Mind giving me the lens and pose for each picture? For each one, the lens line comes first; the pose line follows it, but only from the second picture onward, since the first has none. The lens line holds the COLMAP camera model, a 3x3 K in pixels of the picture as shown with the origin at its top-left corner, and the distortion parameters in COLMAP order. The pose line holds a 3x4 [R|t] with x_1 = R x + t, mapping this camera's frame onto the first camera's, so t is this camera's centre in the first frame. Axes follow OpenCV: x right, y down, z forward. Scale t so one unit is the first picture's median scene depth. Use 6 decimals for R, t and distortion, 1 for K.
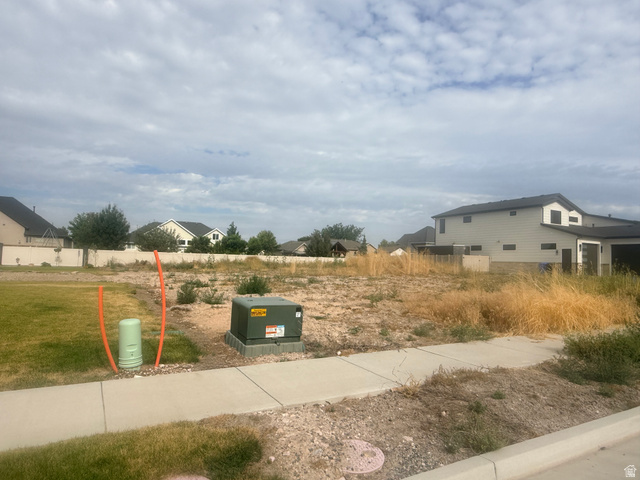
lens RADIAL K [[417.7, 0, 221.3], [0, 417.7, 241.6], [0, 0, 1]] dist [-0.000279, -0.001575]
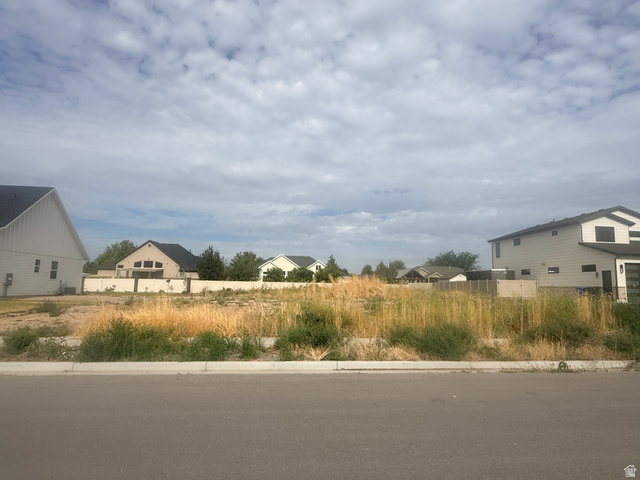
lens RADIAL K [[376.6, 0, 321.3], [0, 376.6, 244.1], [0, 0, 1]] dist [0.002401, 0.000203]
pose [[0.912924, -0.053802, -0.404569, 0.236288], [0.022615, 0.996419, -0.081477, 0.005150], [0.407503, 0.065233, 0.910871, 0.018854]]
